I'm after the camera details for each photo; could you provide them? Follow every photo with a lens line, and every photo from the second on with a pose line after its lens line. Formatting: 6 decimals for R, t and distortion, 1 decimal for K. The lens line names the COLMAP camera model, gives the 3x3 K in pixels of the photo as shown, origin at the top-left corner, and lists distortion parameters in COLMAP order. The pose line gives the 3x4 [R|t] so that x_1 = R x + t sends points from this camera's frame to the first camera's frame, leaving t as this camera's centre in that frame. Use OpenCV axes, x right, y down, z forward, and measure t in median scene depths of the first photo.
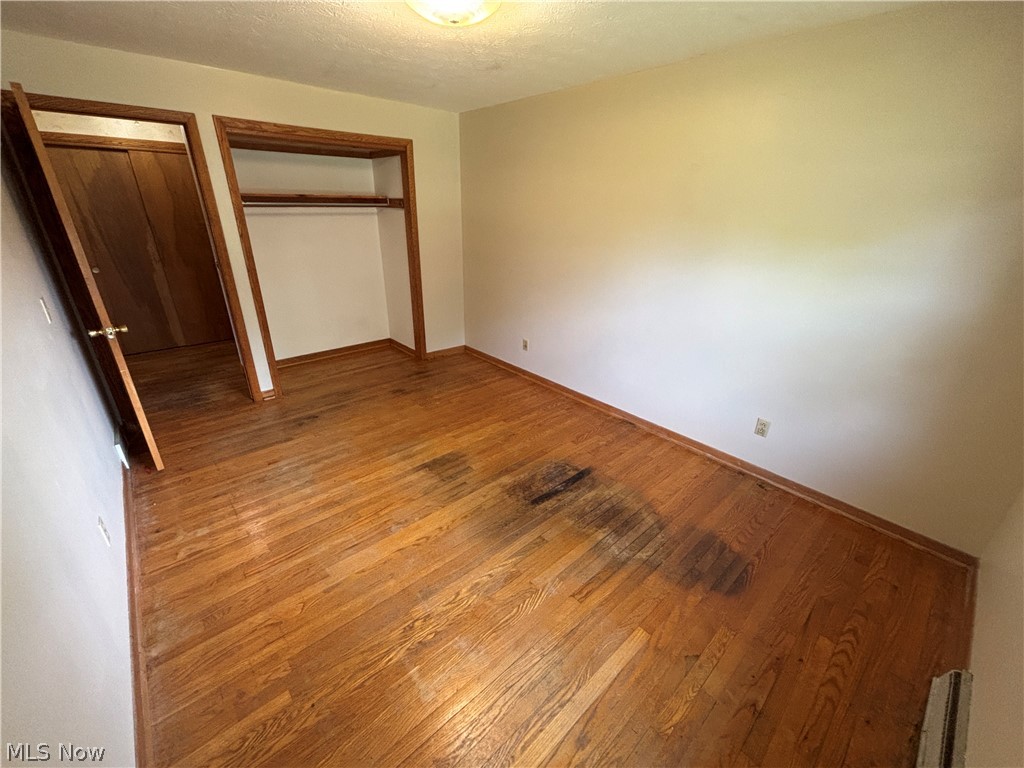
lens RADIAL K [[415.5, 0, 512.8], [0, 415.5, 381.8], [0, 0, 1]] dist [-0.001398, -0.001062]
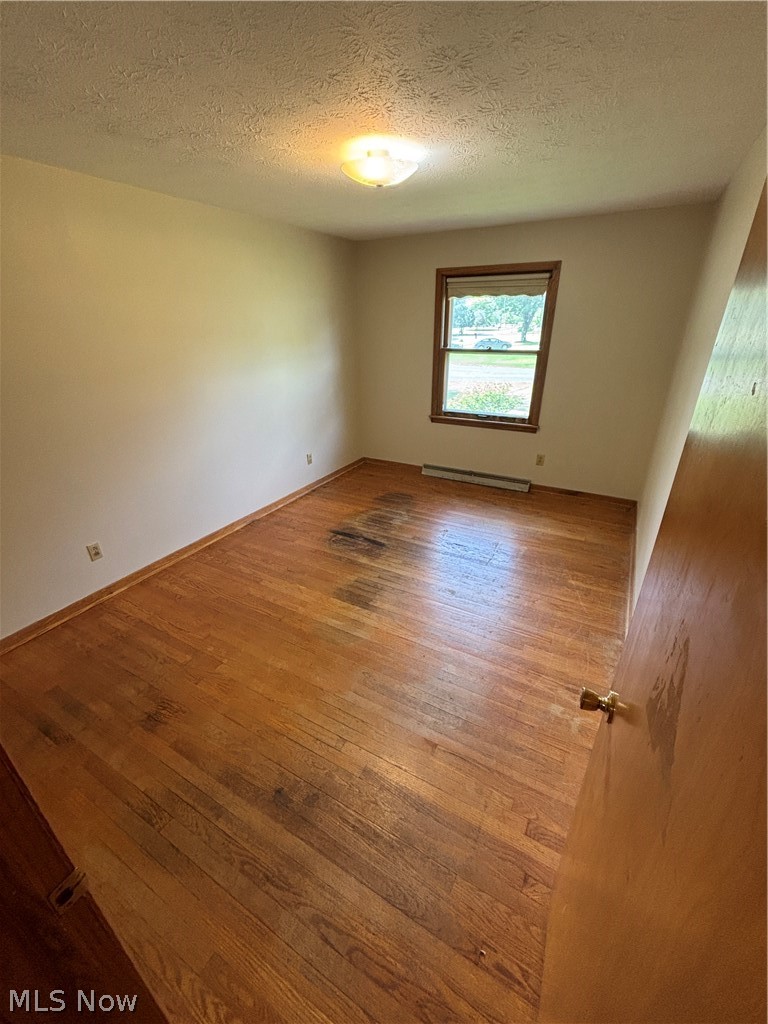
lens RADIAL K [[415.5, 0, 385.7], [0, 415.5, 513.3], [0, 0, 1]] dist [-0.001398, -0.001062]
pose [[-0.324409, -0.415108, 0.849967, -0.948184], [0.381283, 0.764948, 0.519112, -0.442062], [-0.865668, 0.492483, -0.089883, 0.931401]]
